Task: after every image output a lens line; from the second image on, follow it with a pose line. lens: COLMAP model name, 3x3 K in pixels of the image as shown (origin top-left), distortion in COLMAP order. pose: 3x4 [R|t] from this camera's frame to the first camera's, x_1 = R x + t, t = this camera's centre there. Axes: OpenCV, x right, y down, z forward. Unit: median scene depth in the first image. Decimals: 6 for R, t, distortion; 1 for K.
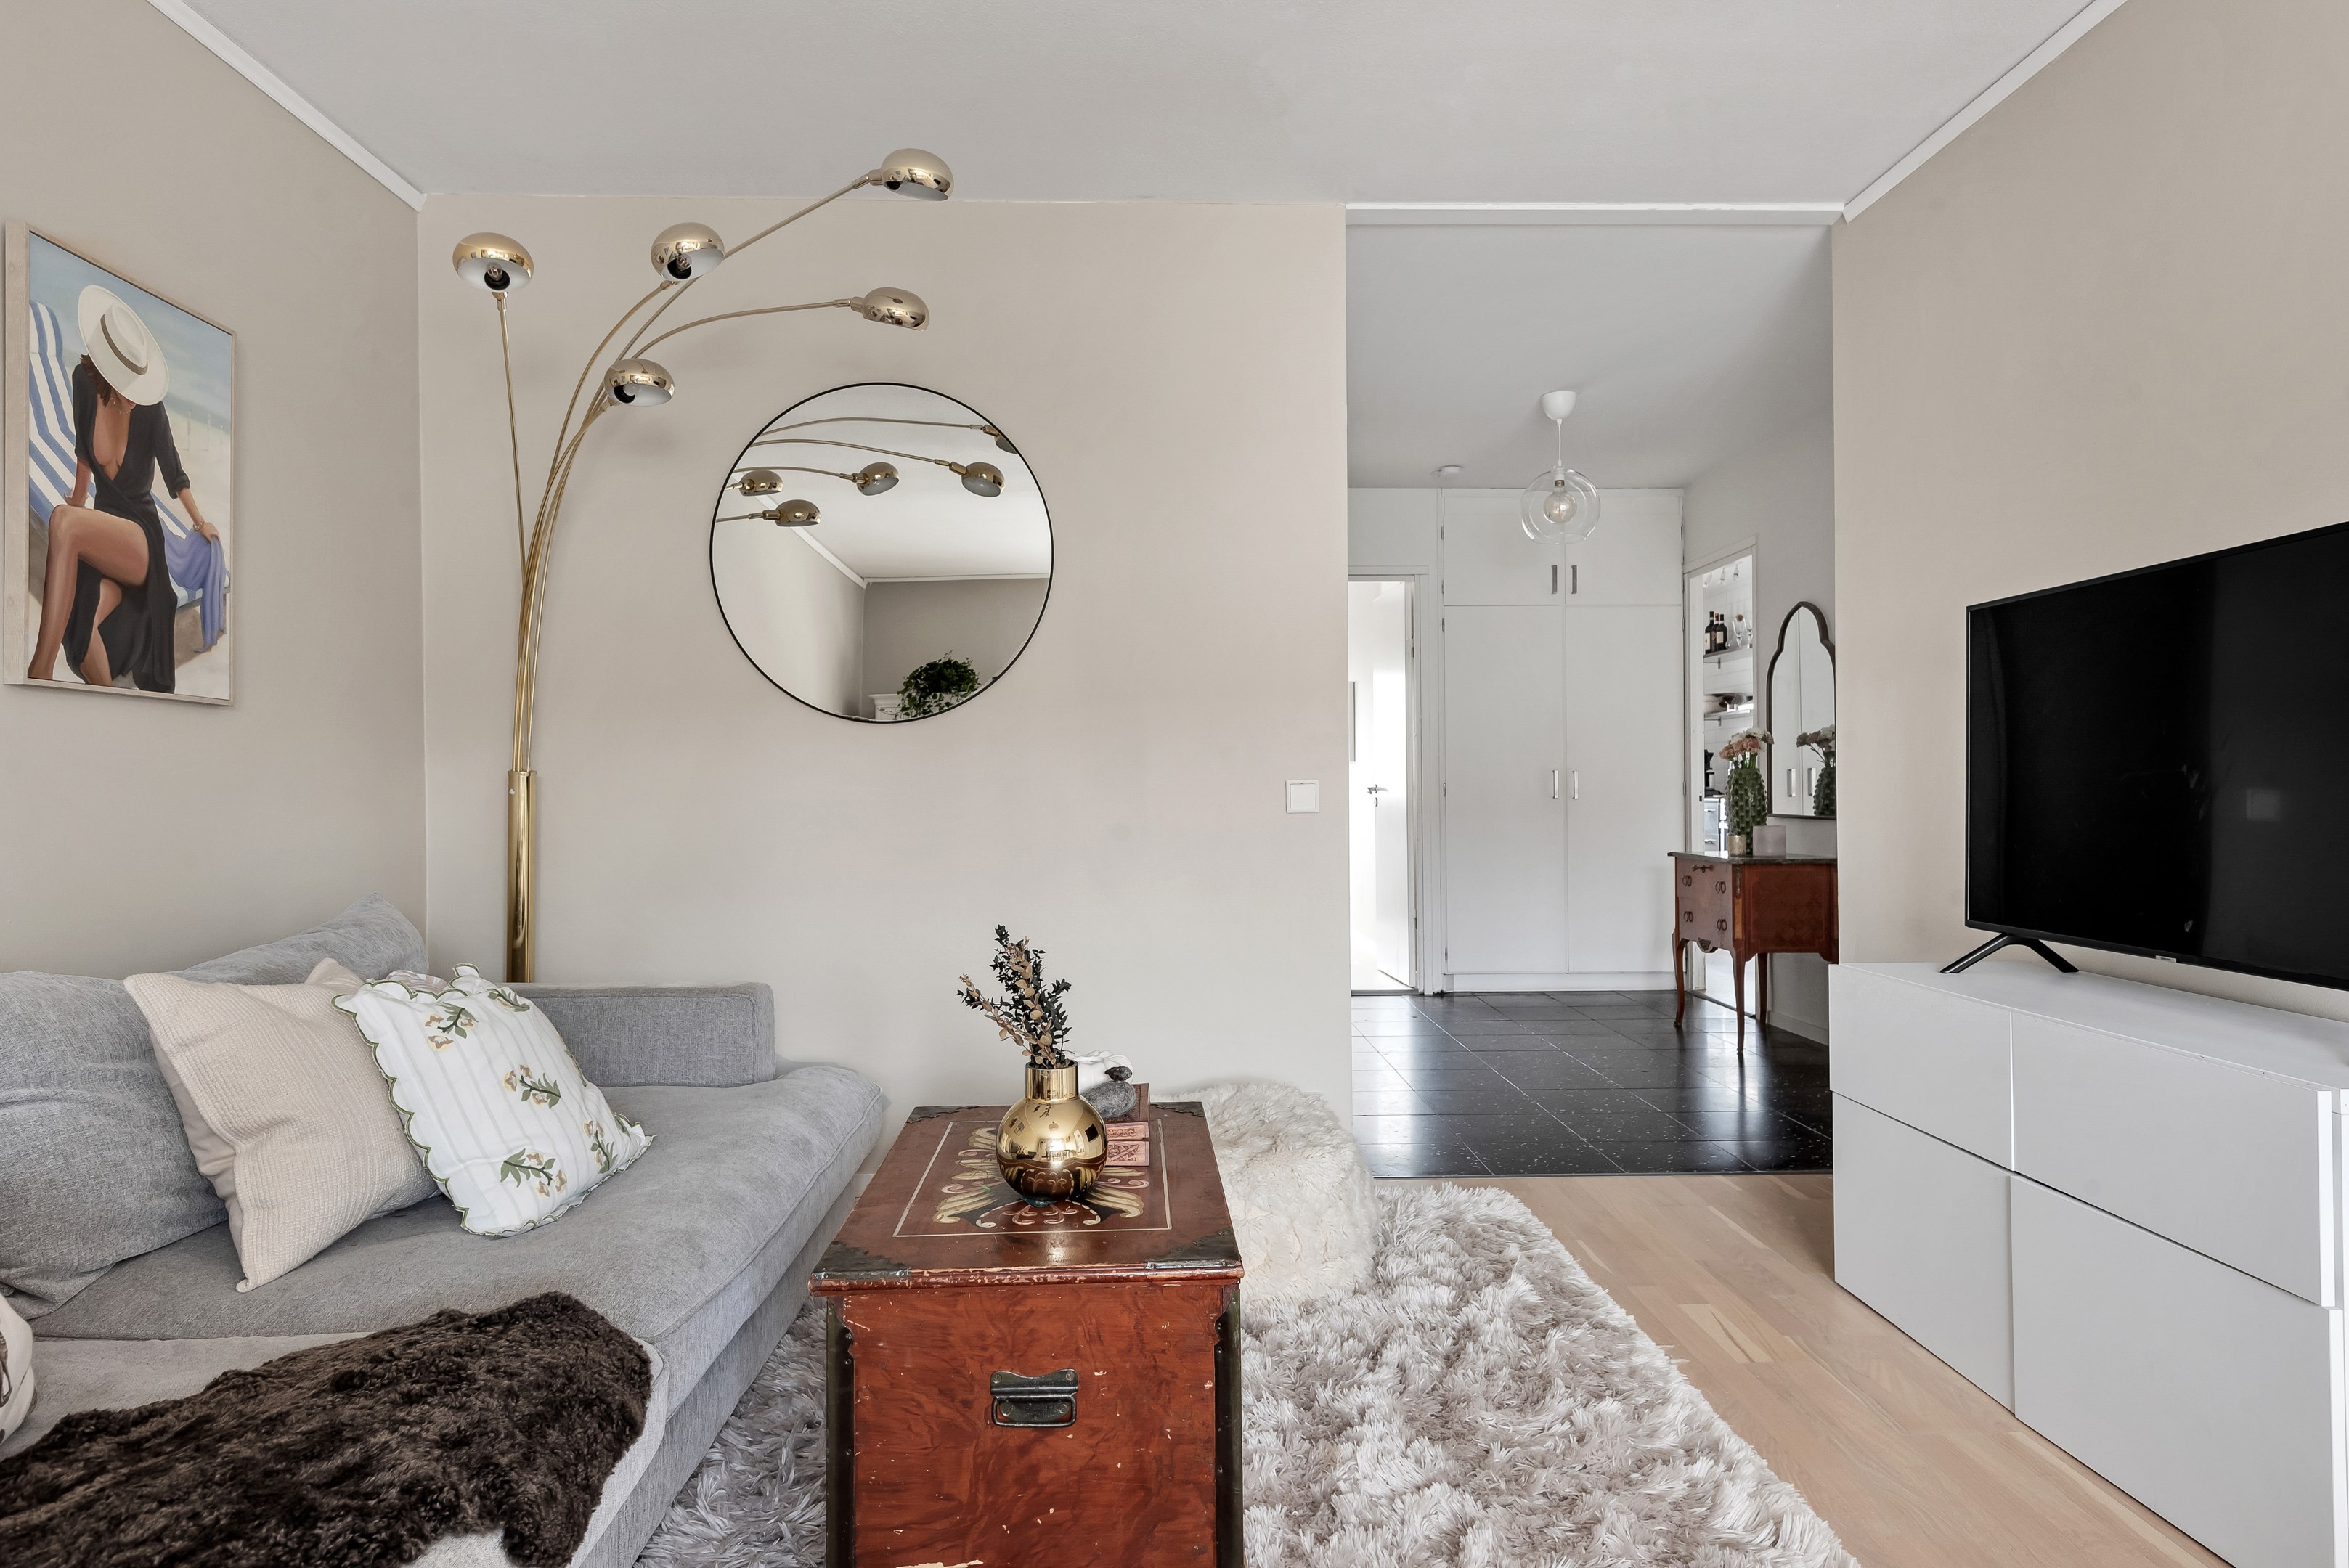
lens RADIAL K [[1418.8, 0, 1174.5], [0, 1418.8, 784.0], [0, 0, 1]] dist [0.004411, -0.000408]
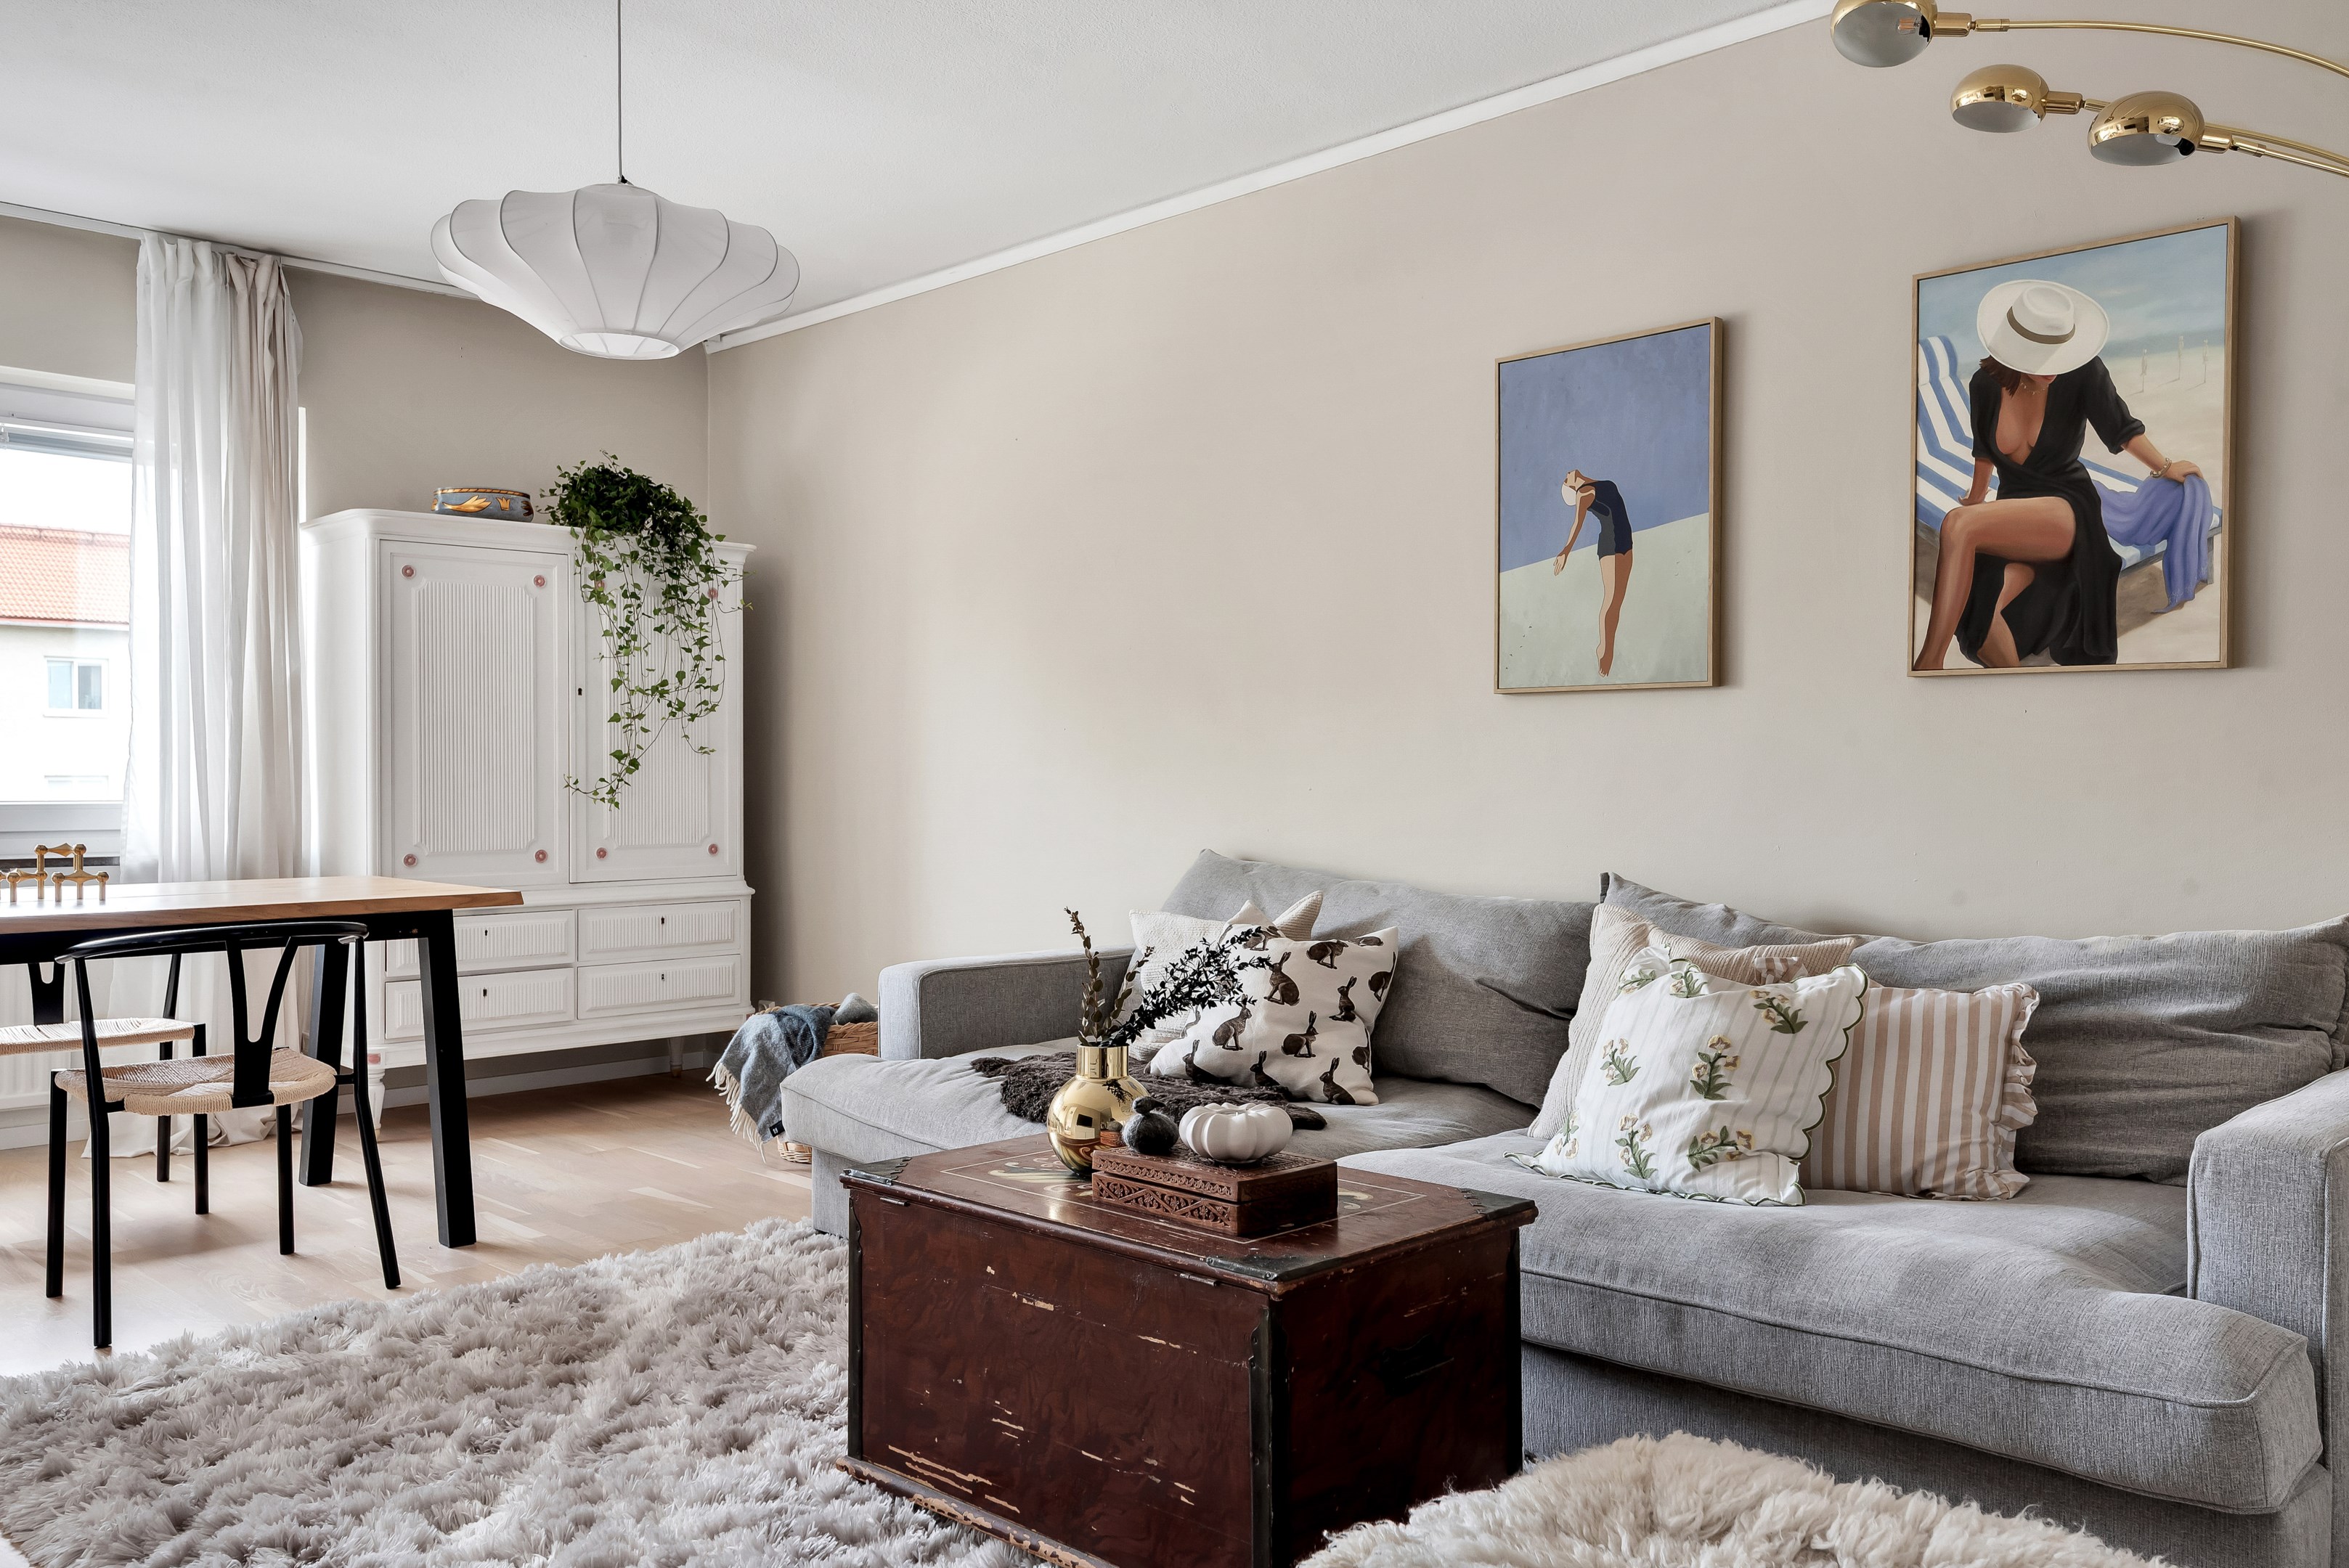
lens RADIAL K [[1800.0, 0, 1174.5], [0, 1800.0, 784.0], [0, 0, 1]] dist [0.033486, 0.000522]
pose [[-0.730020, 0.013258, -0.683297, 0.587288], [0.005973, 0.999897, 0.013020, -0.004581], [0.683399, 0.005424, -0.730025, 1.526626]]
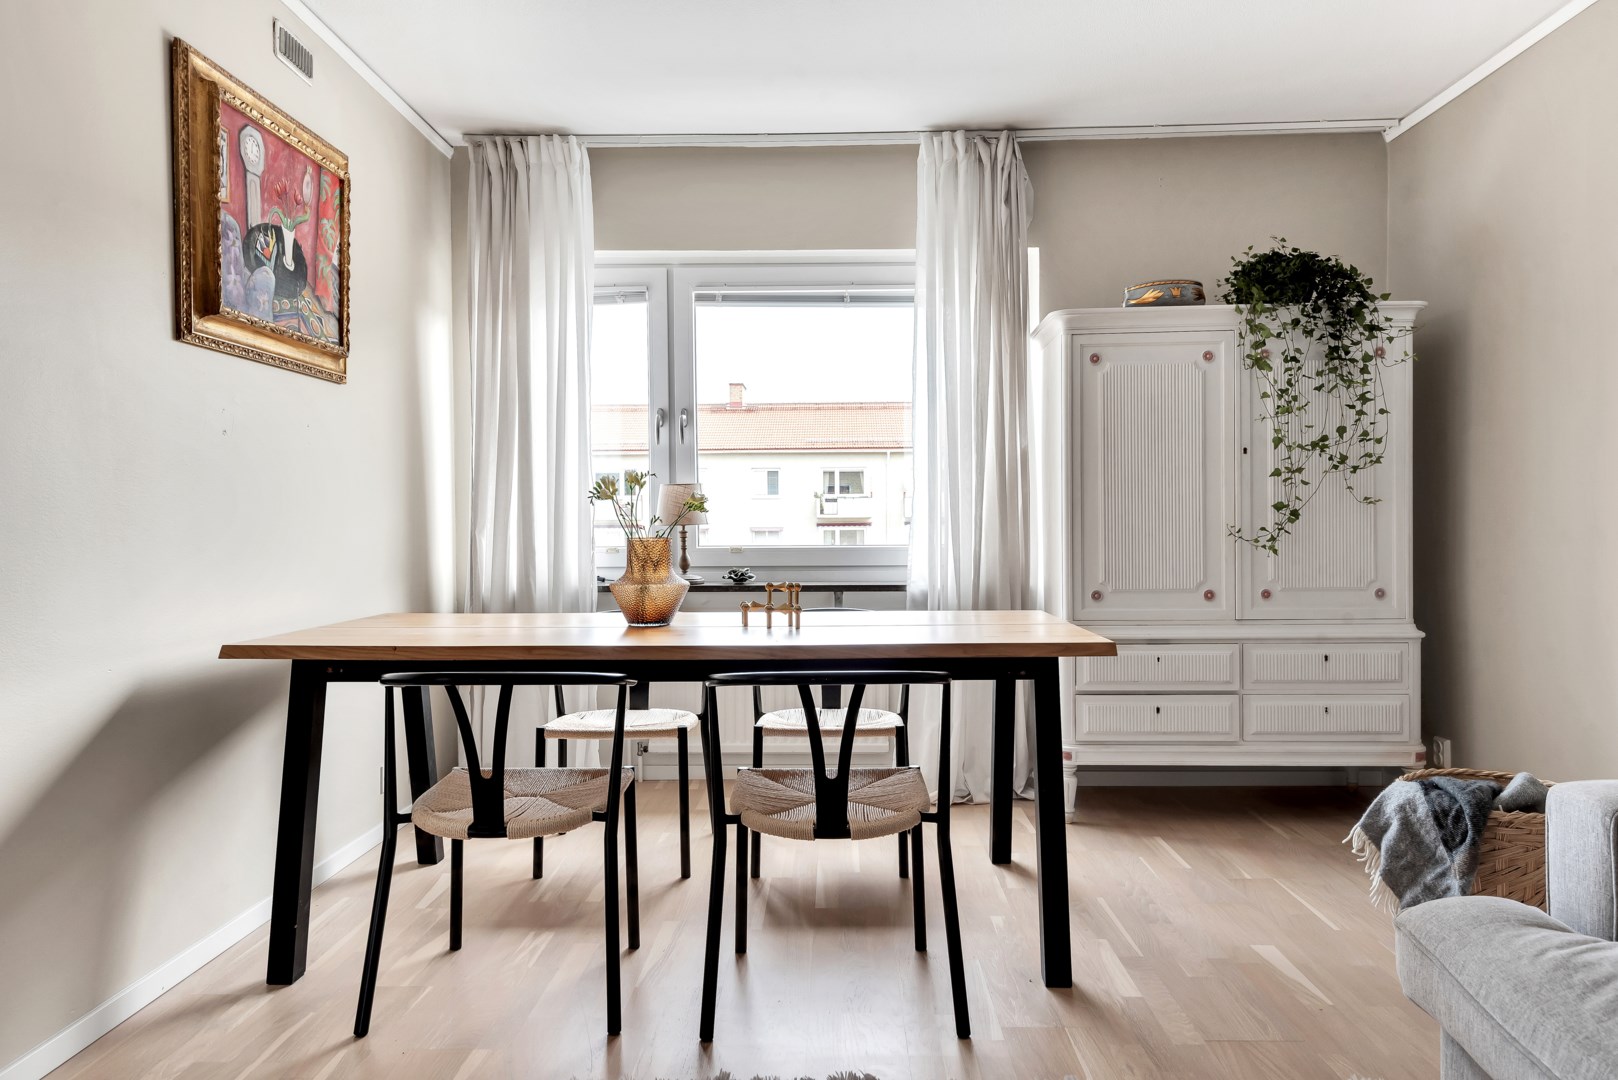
lens RADIAL K [[1040.4, 0, 809.0], [0, 1040.4, 540.0], [0, 0, 1]] dist [0.005522, 0.000675]
pose [[-0.998227, 0.016627, 0.057148, 0.119951], [0.017517, 0.999733, 0.015102, -0.002091], [-0.056881, 0.016076, -0.998252, 0.875803]]
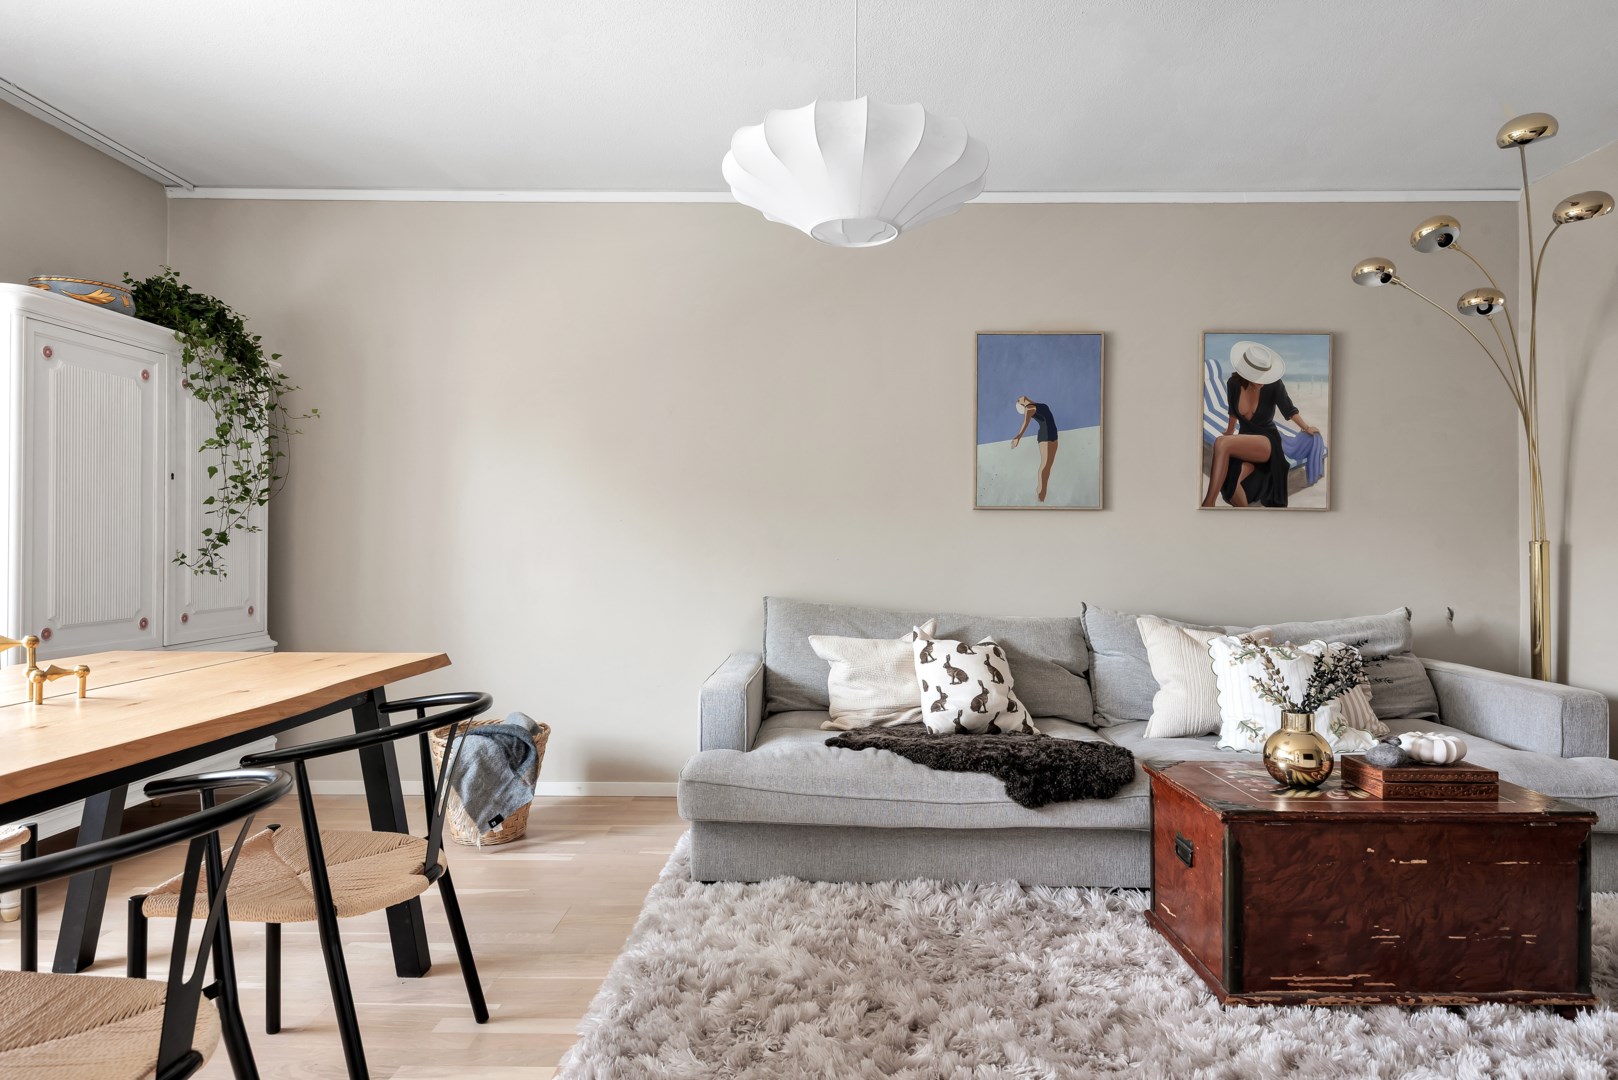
lens RADIAL K [[947.4, 0, 809.0], [0, 947.4, 540.0], [0, 0, 1]] dist [0.040104, -0.029410]
pose [[-0.055710, 0.003820, -0.998440, 0.887316], [-0.005445, 0.999977, 0.004129, -0.015306], [0.998432, 0.005666, -0.055688, 0.350728]]
